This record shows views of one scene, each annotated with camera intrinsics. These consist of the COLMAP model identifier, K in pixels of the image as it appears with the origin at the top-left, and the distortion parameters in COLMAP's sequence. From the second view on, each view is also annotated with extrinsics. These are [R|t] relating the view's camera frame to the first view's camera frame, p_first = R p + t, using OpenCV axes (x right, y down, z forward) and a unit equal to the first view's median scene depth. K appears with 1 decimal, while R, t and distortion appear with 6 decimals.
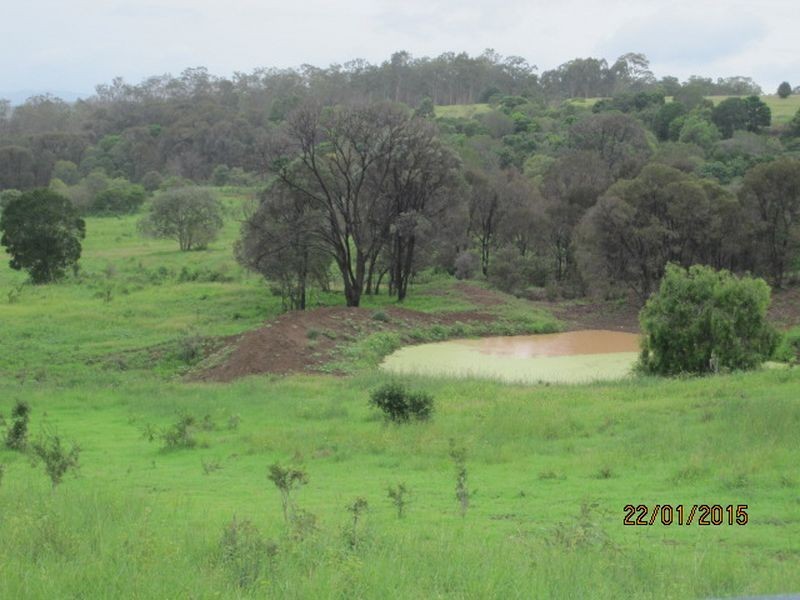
lens RADIAL K [[1903.2, 0, 386.1], [0, 1903.2, 299.9], [0, 0, 1]] dist [-0.082238, -0.110788]
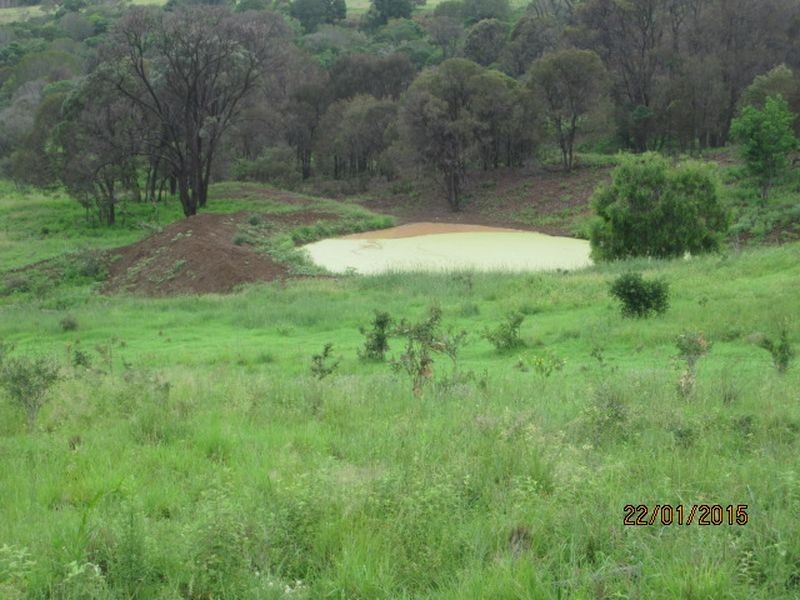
lens RADIAL K [[1903.2, 0, 386.1], [0, 1903.2, 299.9], [0, 0, 1]] dist [-0.082238, -0.110788]
pose [[0.963382, -0.069085, 0.259079, -0.173947], [0.055263, 0.996651, 0.060267, -0.005336], [-0.262375, -0.043743, 0.963974, 0.013458]]
